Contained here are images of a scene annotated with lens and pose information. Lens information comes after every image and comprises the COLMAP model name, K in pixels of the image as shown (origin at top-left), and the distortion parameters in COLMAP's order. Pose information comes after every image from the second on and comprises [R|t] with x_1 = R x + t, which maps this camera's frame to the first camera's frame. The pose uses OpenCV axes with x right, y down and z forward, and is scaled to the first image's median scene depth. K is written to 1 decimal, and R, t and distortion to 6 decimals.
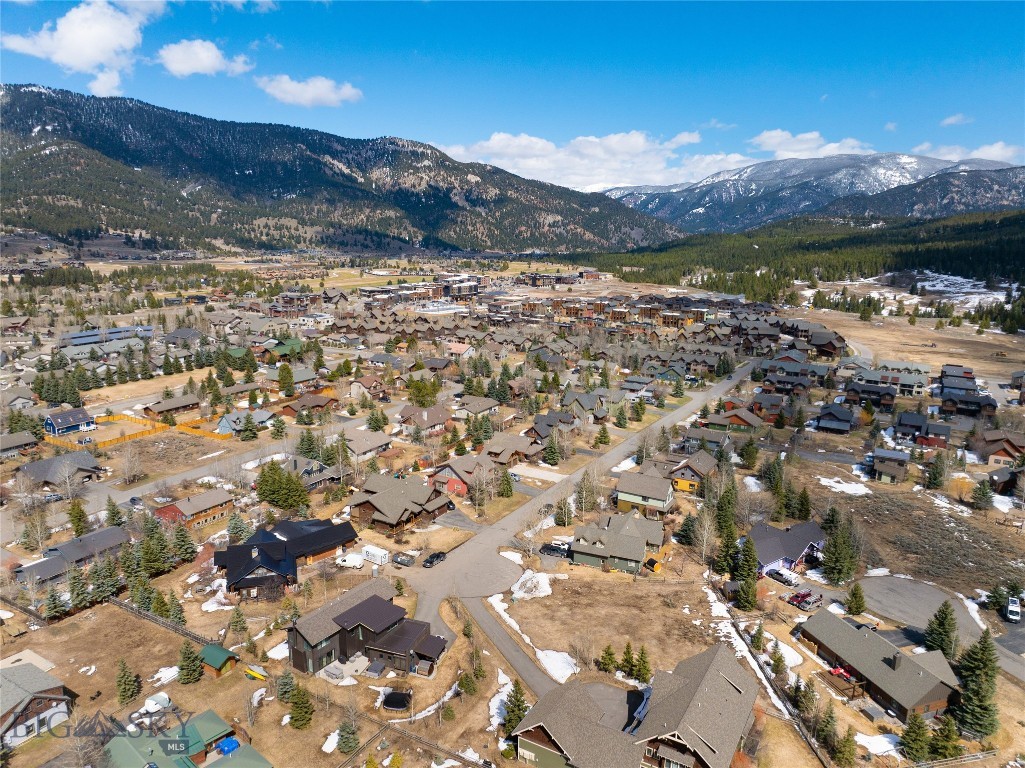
lens RADIAL K [[719.5, 0, 514.3], [0, 719.5, 387.1], [0, 0, 1]] dist [-0.045730, 0.017553]
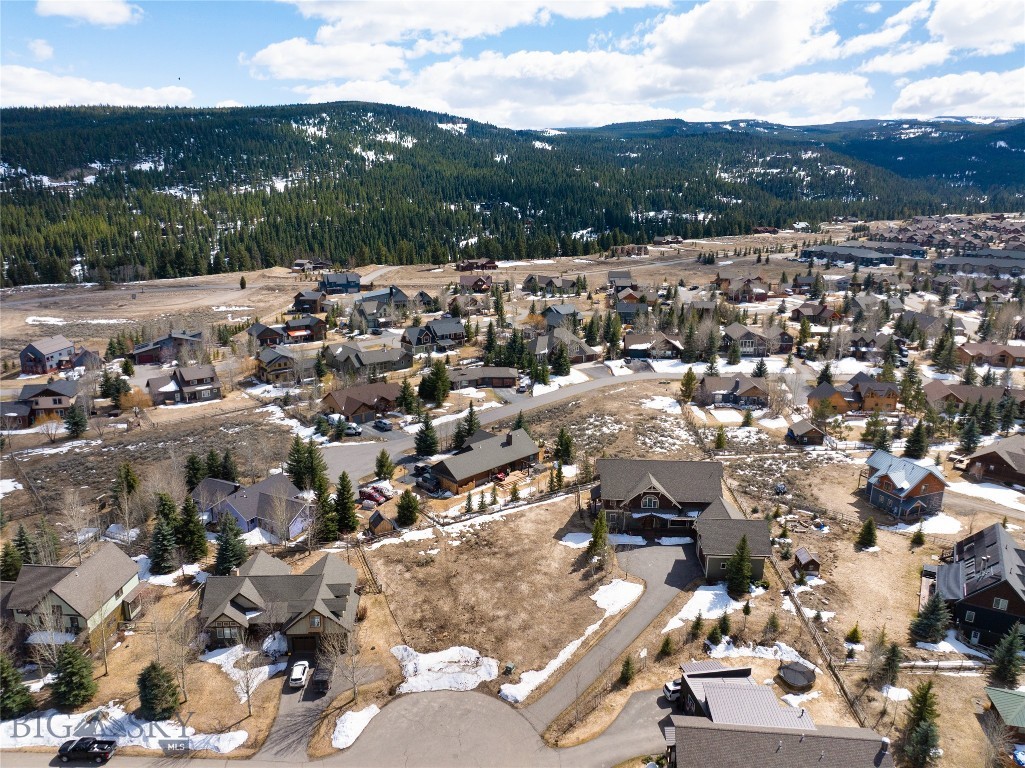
lens RADIAL K [[726.1, 0, 512.9], [0, 726.1, 401.0], [0, 0, 1]] dist [-0.047067, 0.011236]
pose [[-0.455952, -0.279093, 0.845112, -0.070390], [0.184704, 0.899213, 0.396610, -0.025920], [-0.870628, 0.336930, -0.358448, 0.166462]]
